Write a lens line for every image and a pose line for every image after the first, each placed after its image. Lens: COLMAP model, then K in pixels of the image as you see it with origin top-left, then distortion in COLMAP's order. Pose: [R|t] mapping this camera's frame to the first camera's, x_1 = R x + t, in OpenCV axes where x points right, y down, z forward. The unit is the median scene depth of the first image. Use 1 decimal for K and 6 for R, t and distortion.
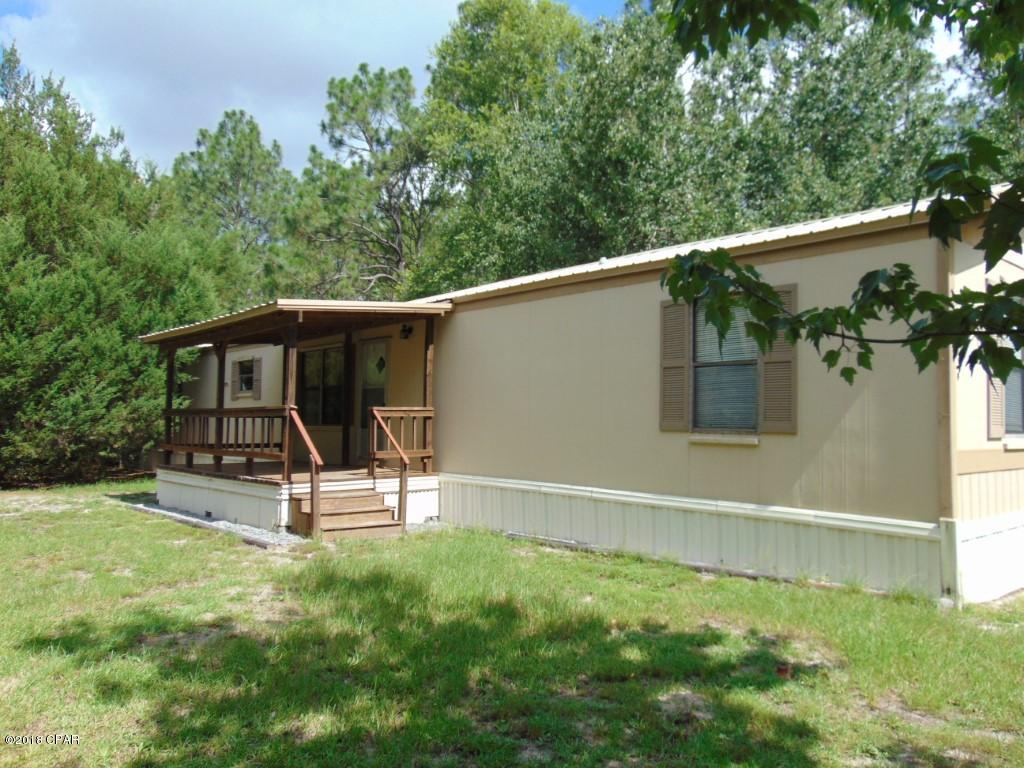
lens RADIAL K [[757.0, 0, 512.0], [0, 757.0, 384.0], [0, 0, 1]] dist [-0.010724, -0.002053]
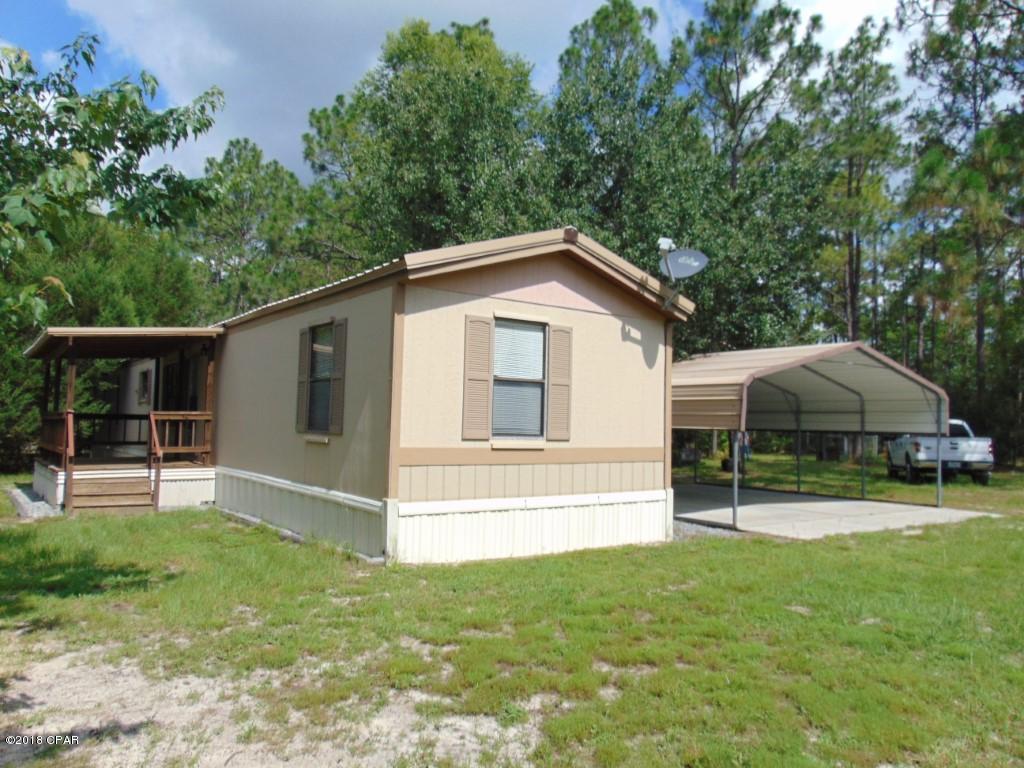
lens RADIAL K [[740.6, 0, 512.9], [0, 740.6, 398.1], [0, 0, 1]] dist [-0.000625, 0.001567]
pose [[0.996267, 0.003733, -0.086240, 0.489392], [-0.002614, 0.999911, 0.013085, -0.009341], [0.086281, -0.012811, 0.996188, -0.154904]]
